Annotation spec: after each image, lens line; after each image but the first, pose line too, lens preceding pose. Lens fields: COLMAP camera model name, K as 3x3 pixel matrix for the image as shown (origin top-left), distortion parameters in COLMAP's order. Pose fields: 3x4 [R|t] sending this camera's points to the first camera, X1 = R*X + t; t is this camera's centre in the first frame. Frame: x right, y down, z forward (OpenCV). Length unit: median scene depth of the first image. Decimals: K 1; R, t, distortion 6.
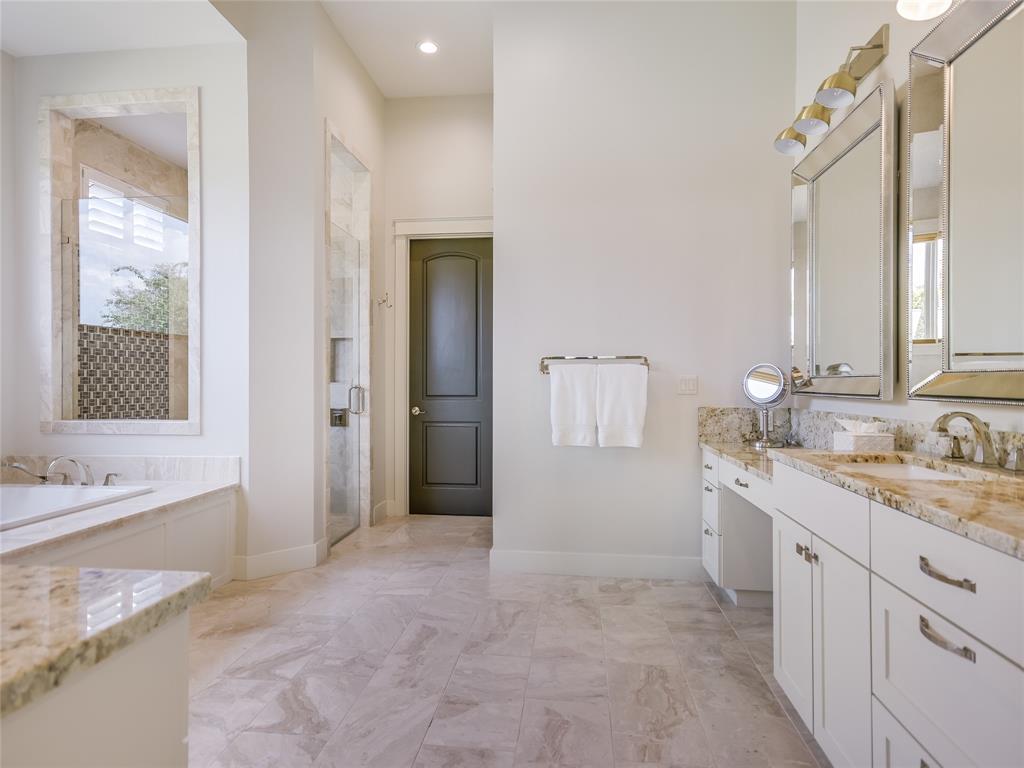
lens RADIAL K [[539.5, 0, 511.1], [0, 539.5, 381.3], [0, 0, 1]] dist [0.018334, -0.000167]
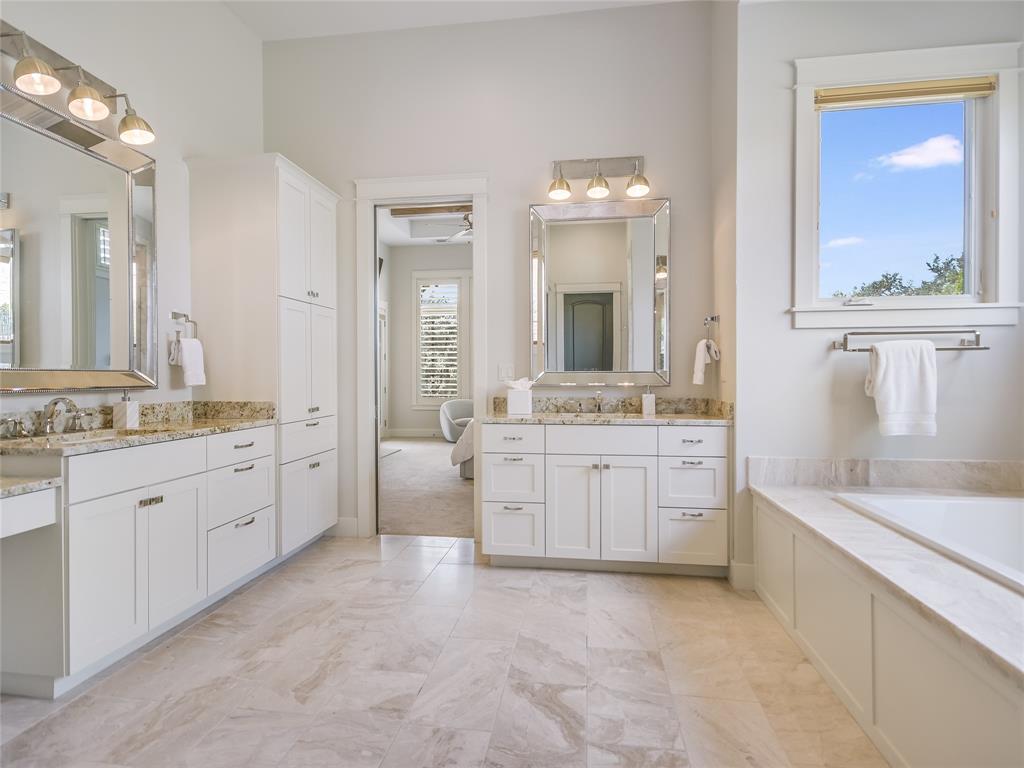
lens RADIAL K [[539.5, 0, 511.6], [0, 539.5, 379.2], [0, 0, 1]] dist [0.018334, -0.000167]
pose [[-0.999504, 0.002647, 0.031375, -0.344650], [0.002957, 0.999947, 0.009856, -0.002539], [-0.031347, 0.009944, -0.999459, 1.949970]]
